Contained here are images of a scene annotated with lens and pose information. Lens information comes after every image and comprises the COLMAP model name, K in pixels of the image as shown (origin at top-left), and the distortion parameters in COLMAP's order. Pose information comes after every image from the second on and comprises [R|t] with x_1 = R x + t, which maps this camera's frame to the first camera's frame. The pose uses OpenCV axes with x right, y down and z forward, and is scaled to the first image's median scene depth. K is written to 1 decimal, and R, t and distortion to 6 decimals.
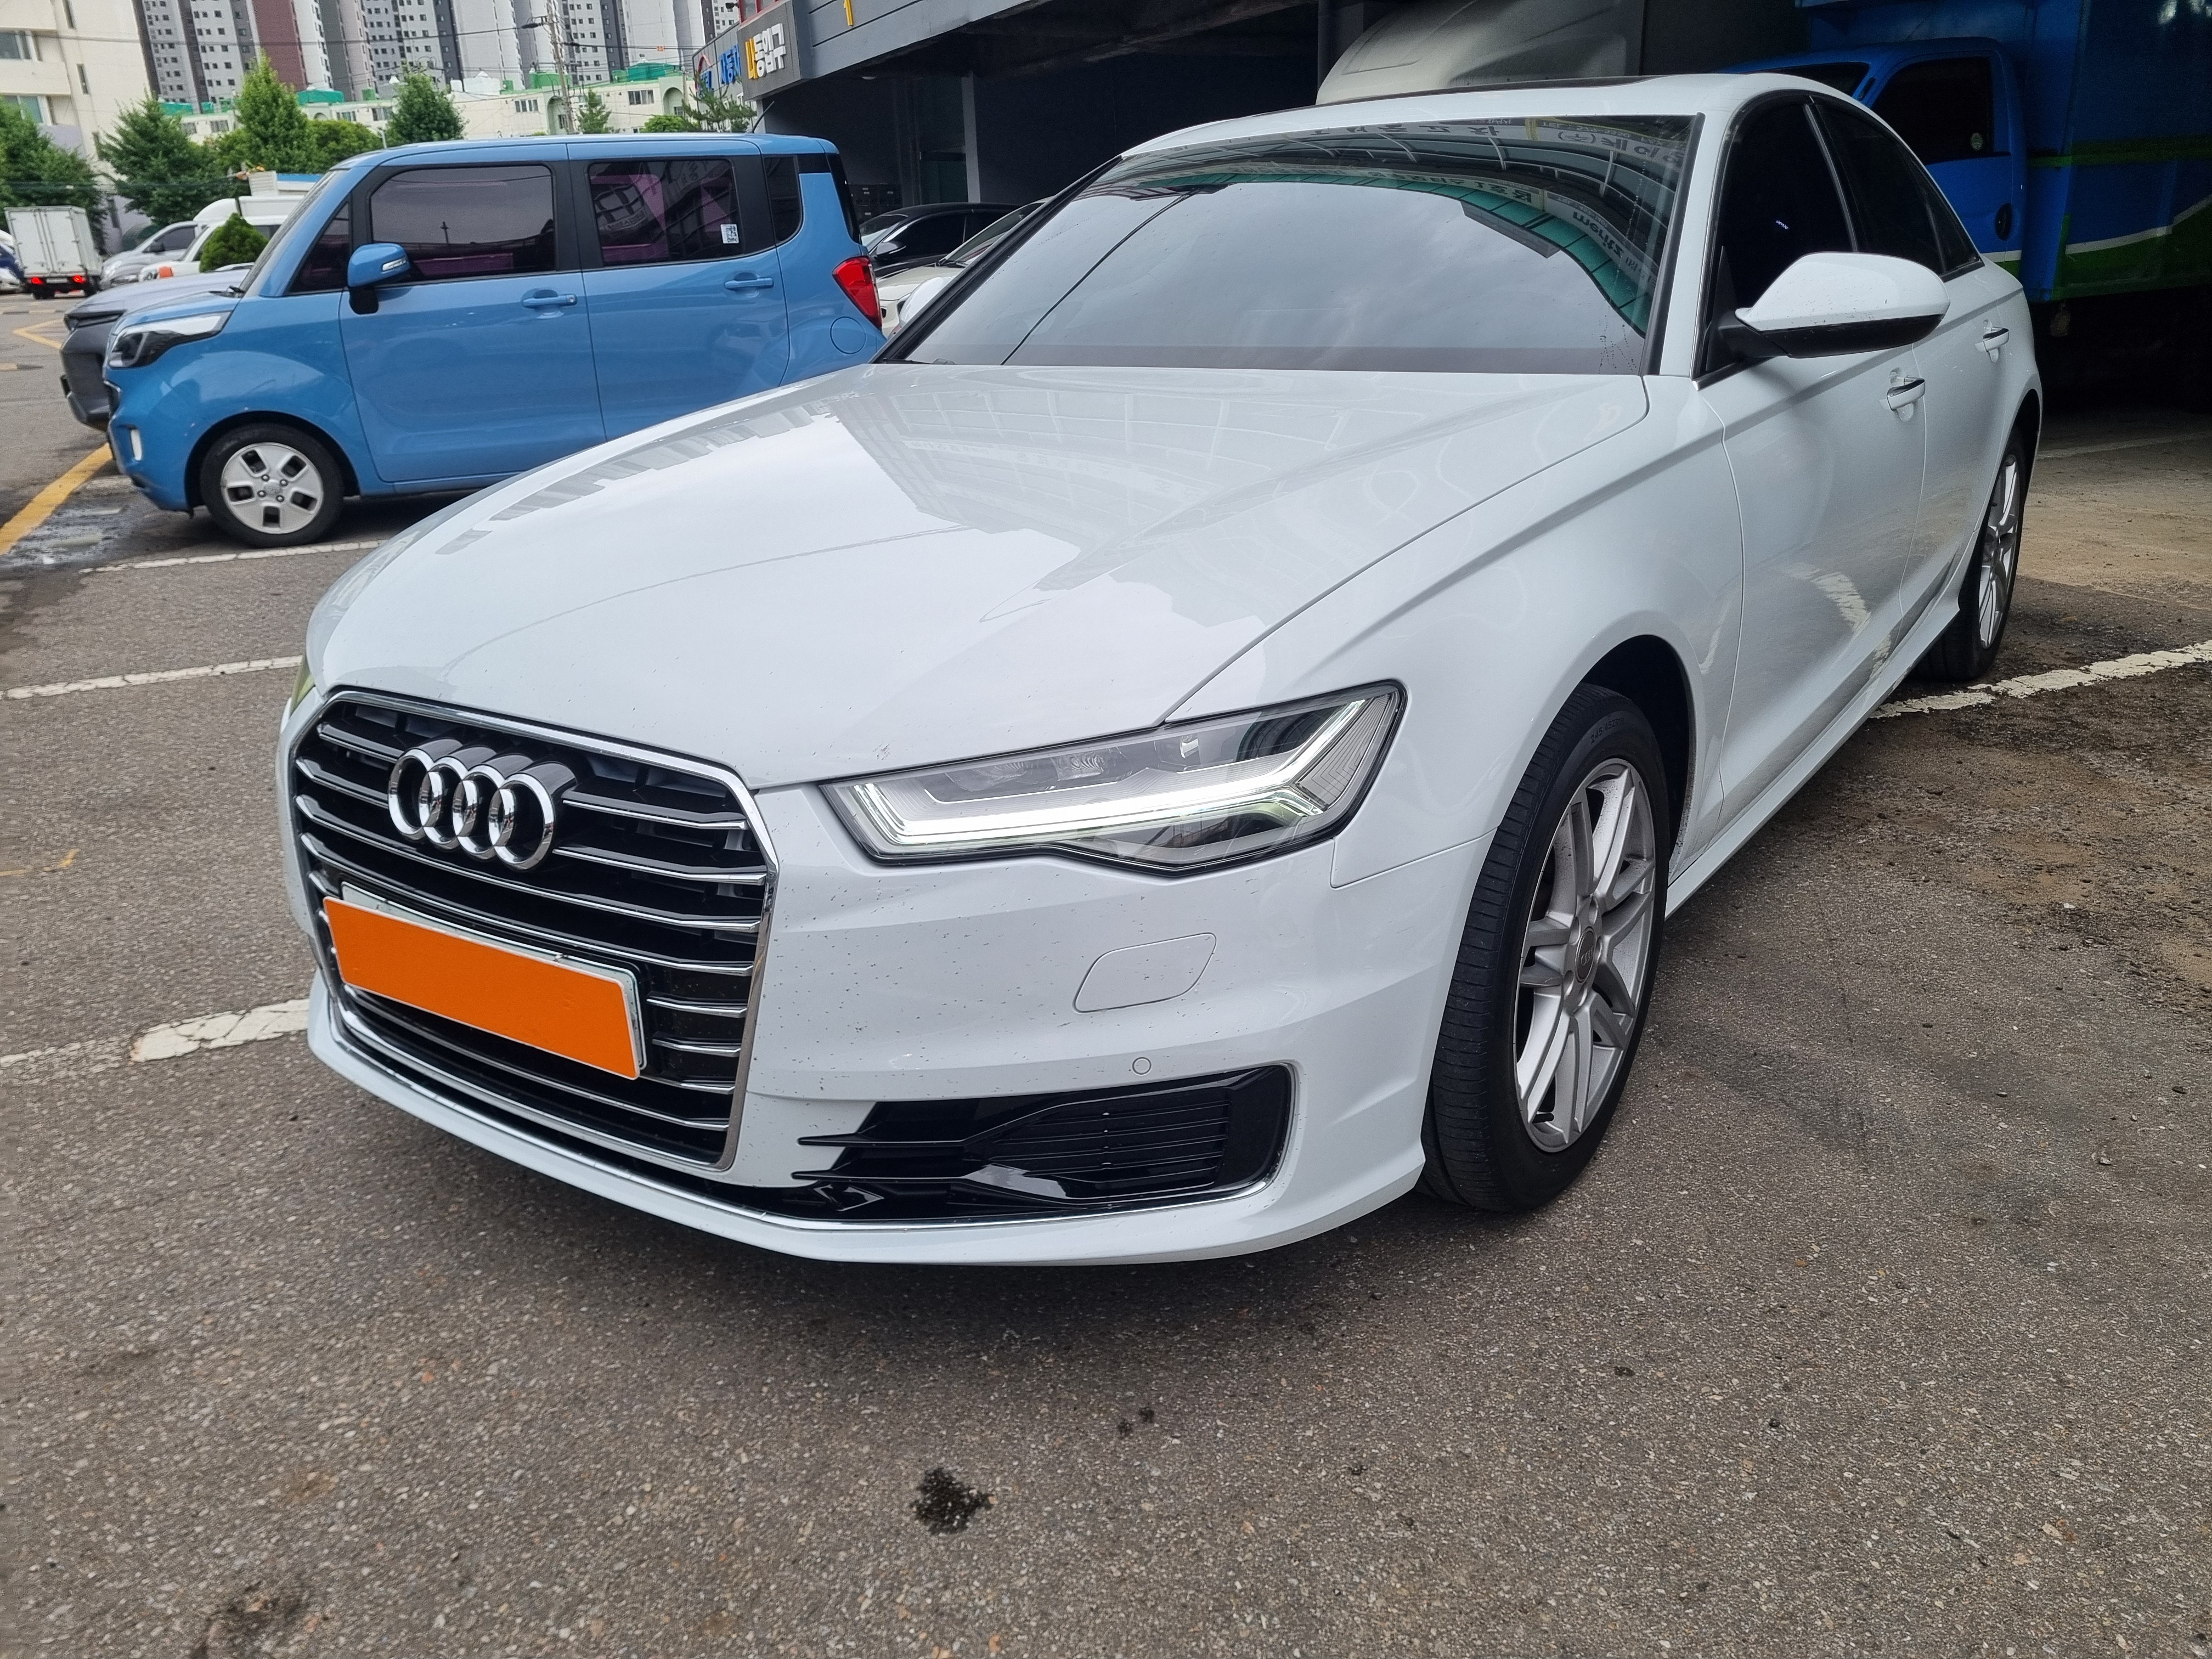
lens RADIAL K [[1695.3, 0, 1145.9], [0, 1695.3, 833.8], [0, 0, 1]] dist [0.046965, -0.040851]
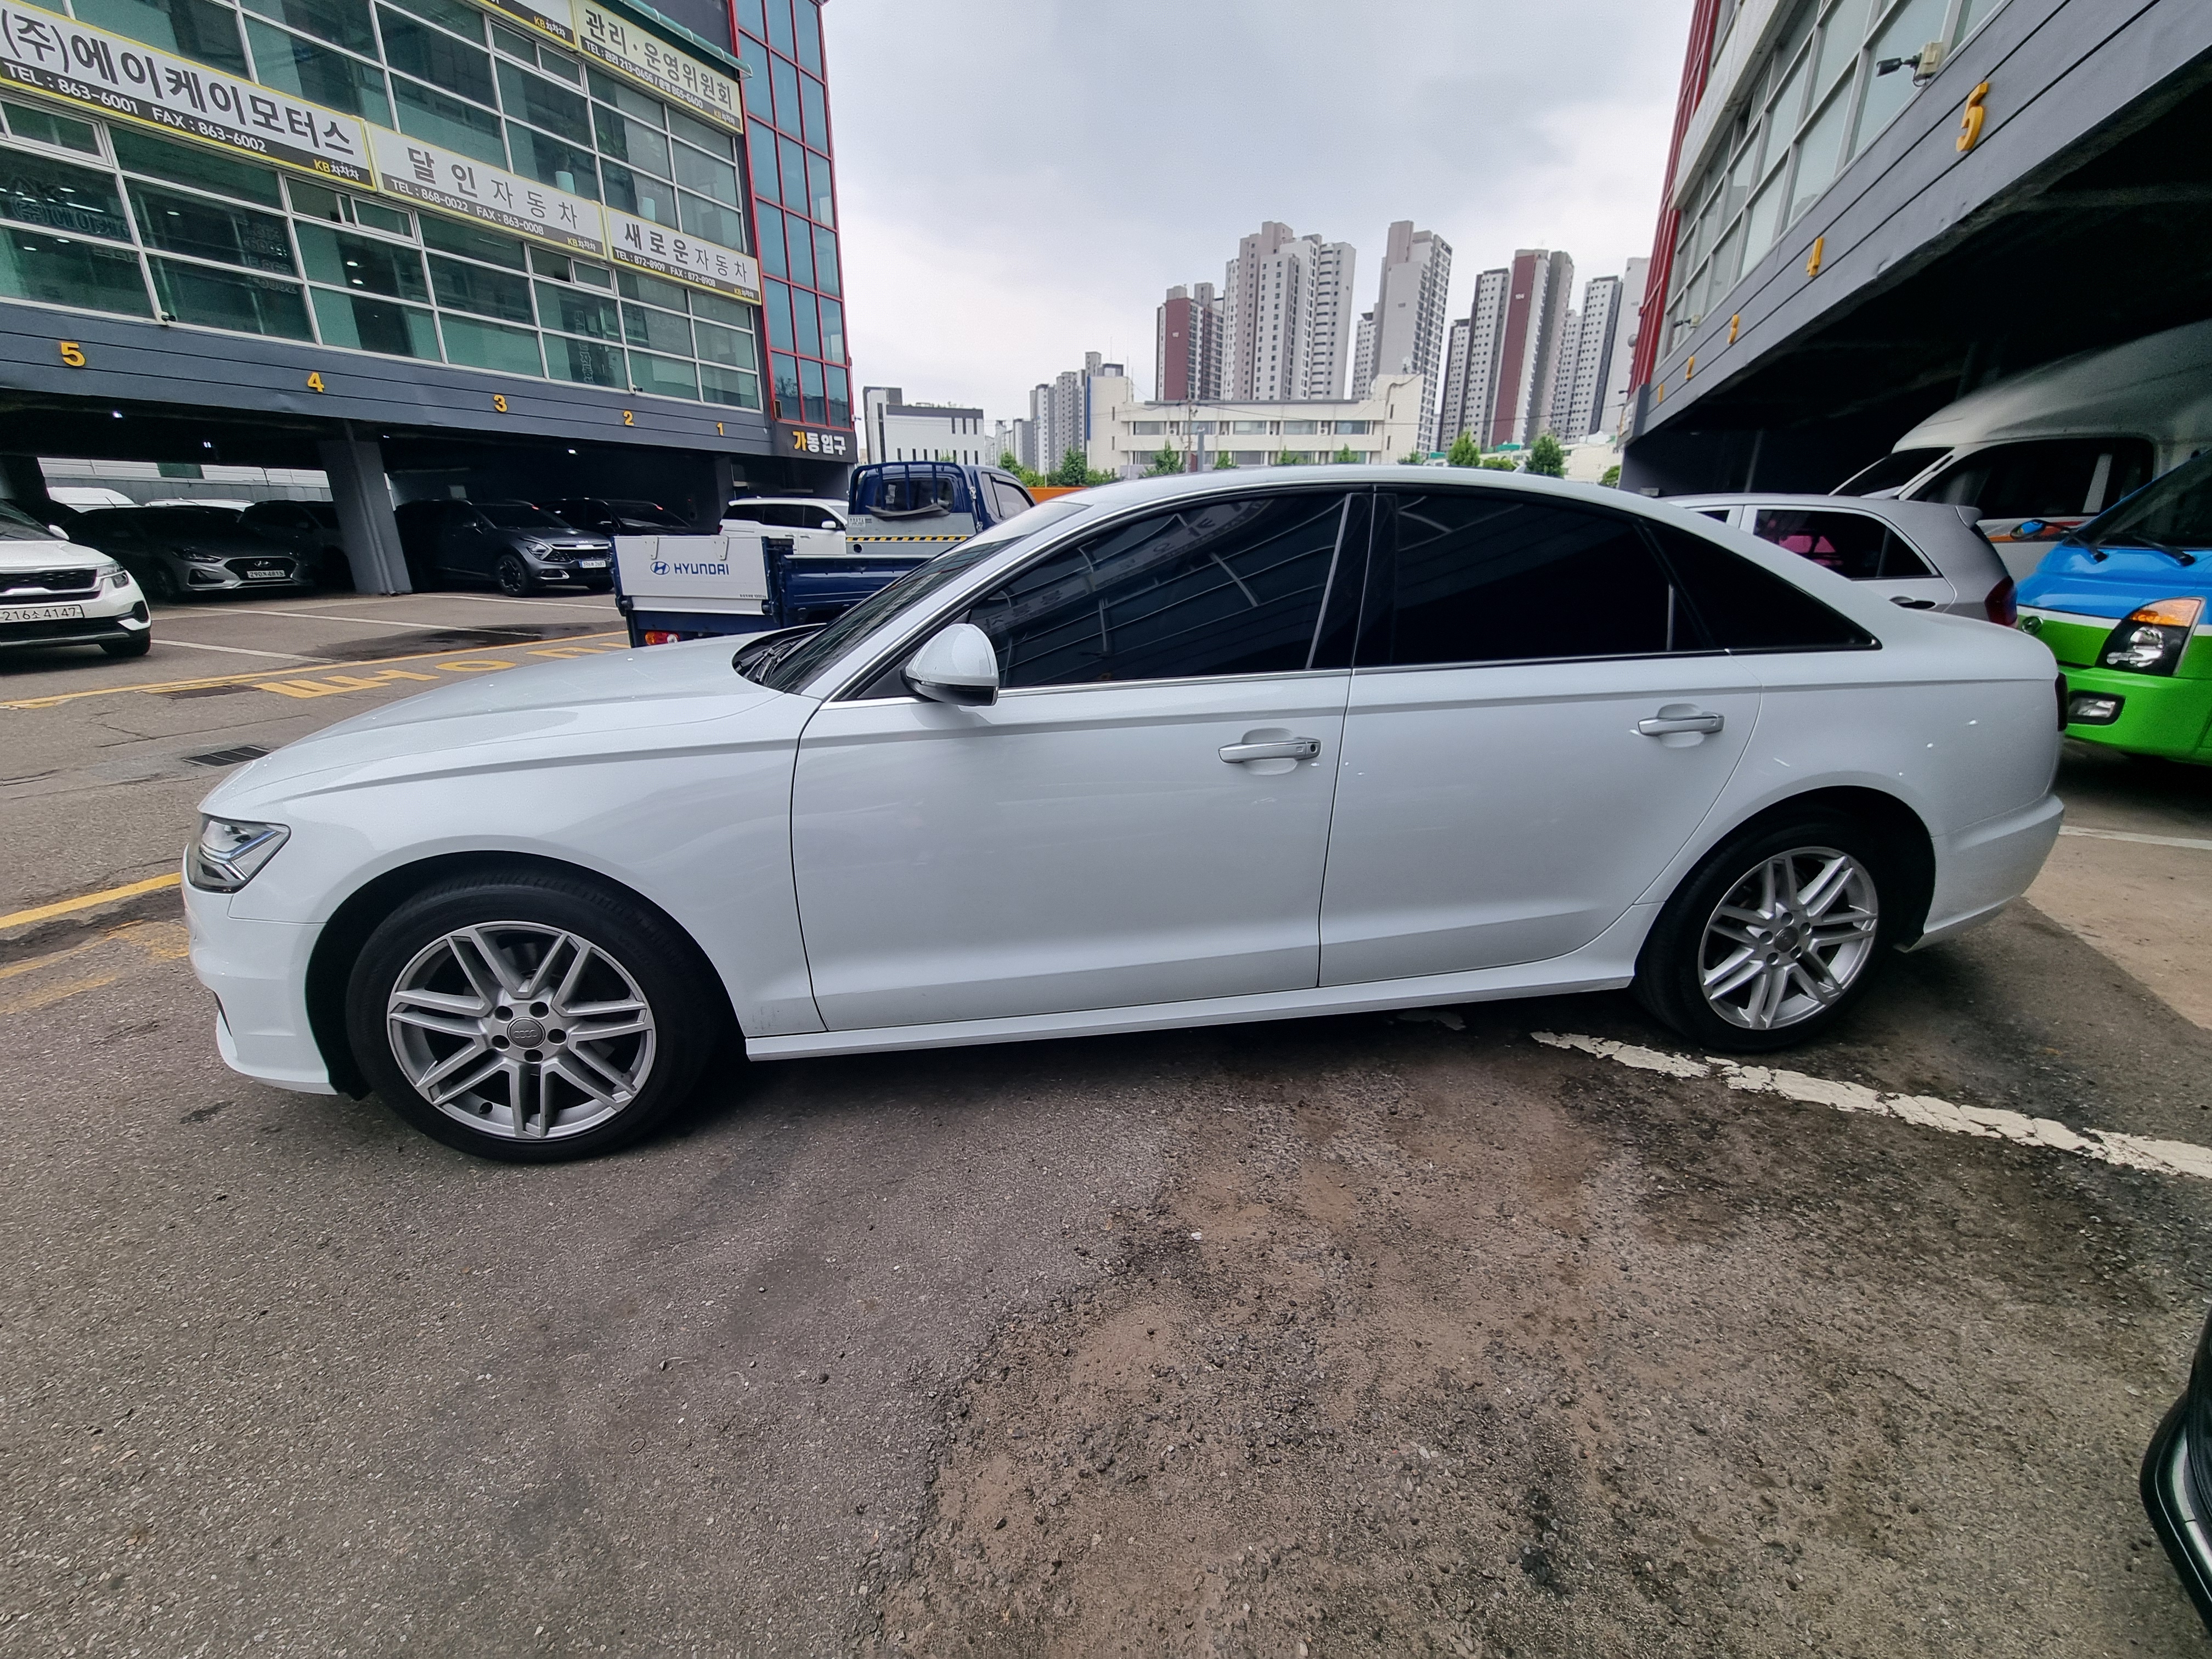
lens RADIAL K [[909.4, 0, 1118.7], [0, 909.4, 839.8], [0, 0, 1]] dist [-0.000848, 0.000417]
pose [[0.672782, 0.269813, -0.688887, 0.623602], [-0.266533, 0.956998, 0.114520, -0.189836], [0.690163, 0.106564, 0.715765, 0.385359]]
